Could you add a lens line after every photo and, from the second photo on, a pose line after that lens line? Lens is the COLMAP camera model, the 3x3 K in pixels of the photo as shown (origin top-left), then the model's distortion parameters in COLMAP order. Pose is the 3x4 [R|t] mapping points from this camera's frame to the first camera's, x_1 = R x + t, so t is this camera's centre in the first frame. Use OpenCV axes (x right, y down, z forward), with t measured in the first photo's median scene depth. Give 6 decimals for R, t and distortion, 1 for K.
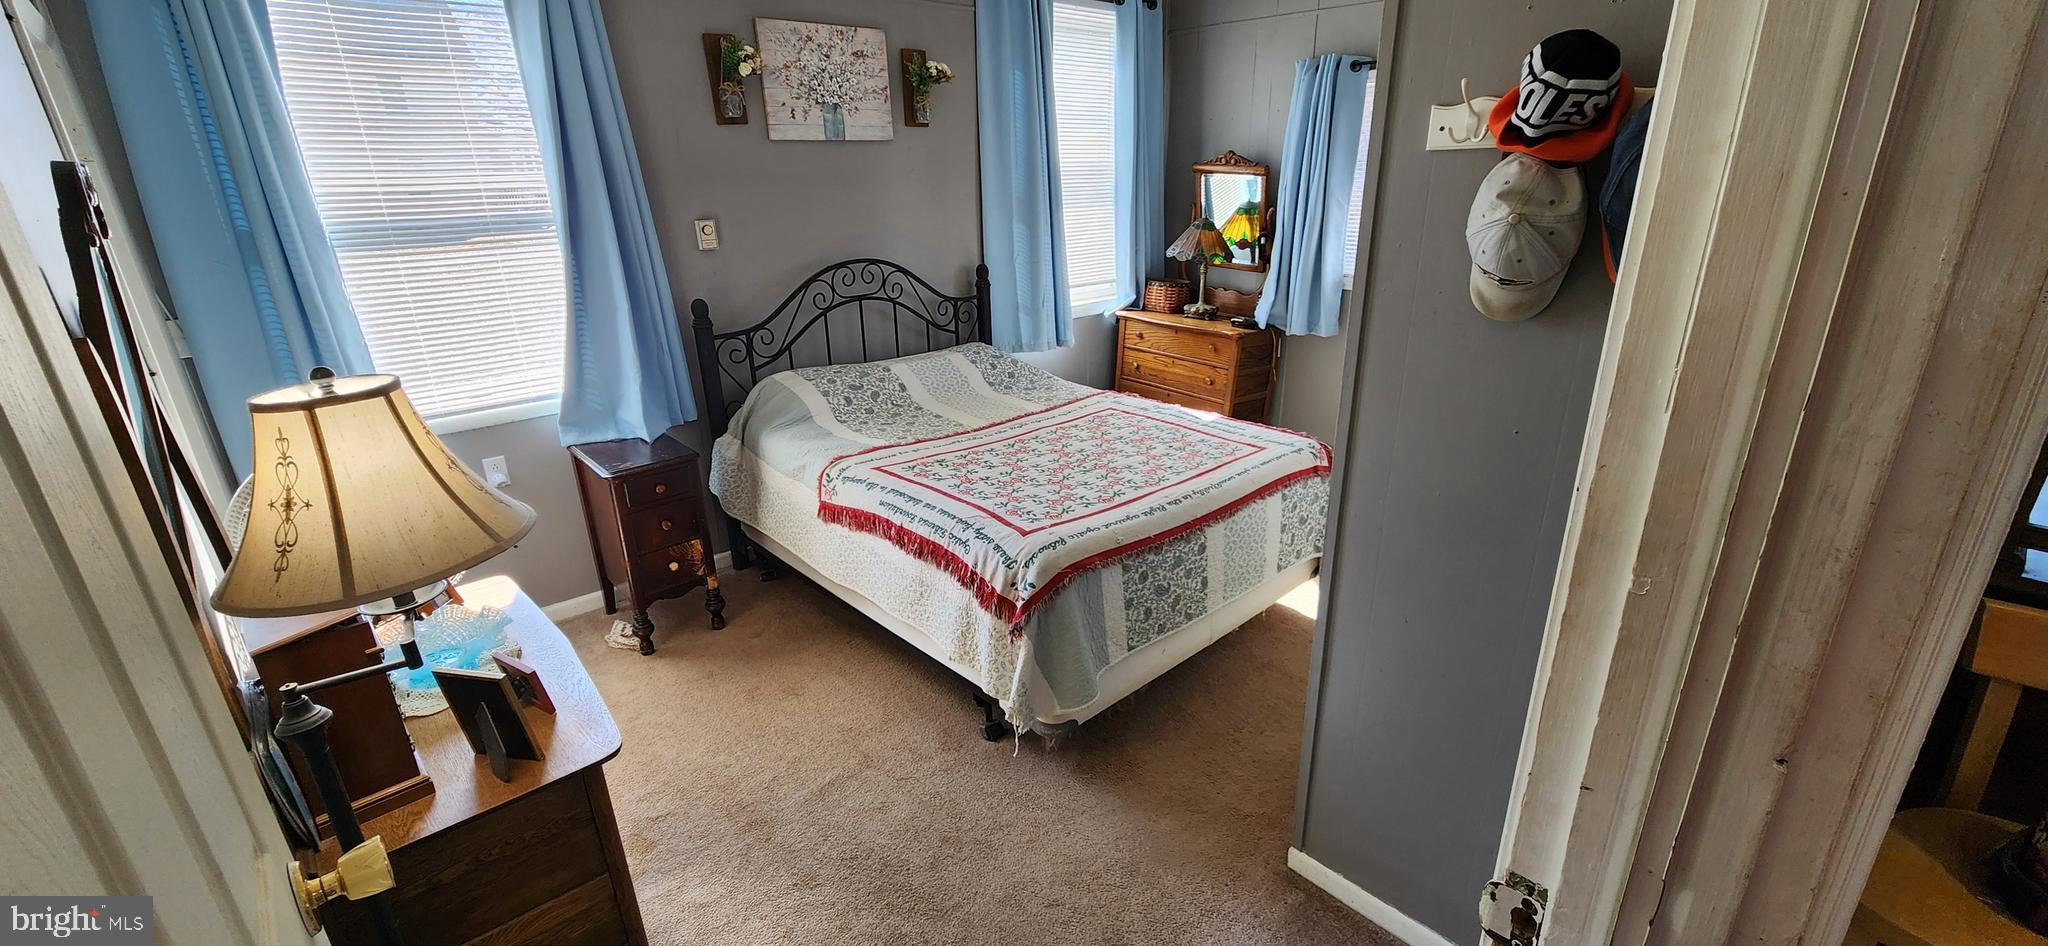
lens RADIAL K [[815.7, 0, 1025.2], [0, 815.7, 474.5], [0, 0, 1]] dist [-0.000489, -0.000009]
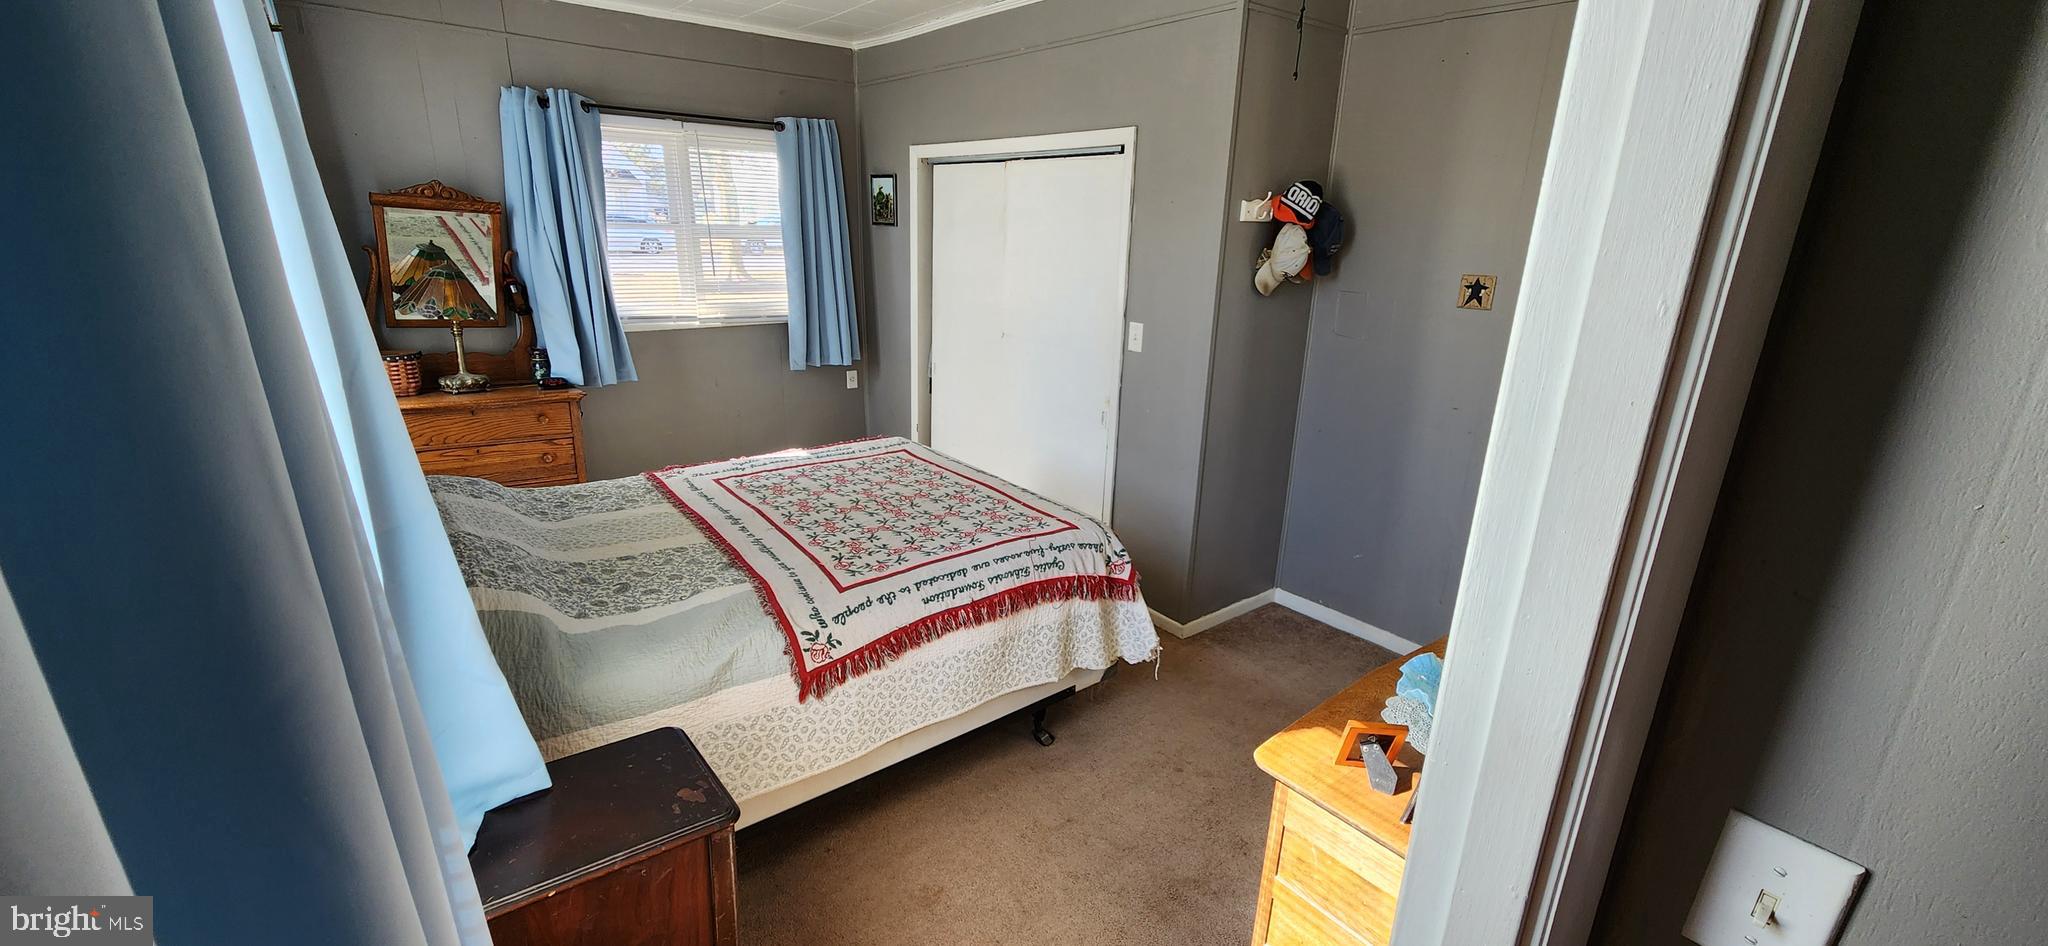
lens RADIAL K [[815.7, 0, 1020.3], [0, 815.7, 480.5], [0, 0, 1]] dist [-0.000489, -0.000009]
pose [[0.087574, -0.281250, 0.955630, -0.903725], [0.316898, 0.917345, 0.240942, -0.241909], [-0.944408, 0.281737, 0.169463, 0.705678]]
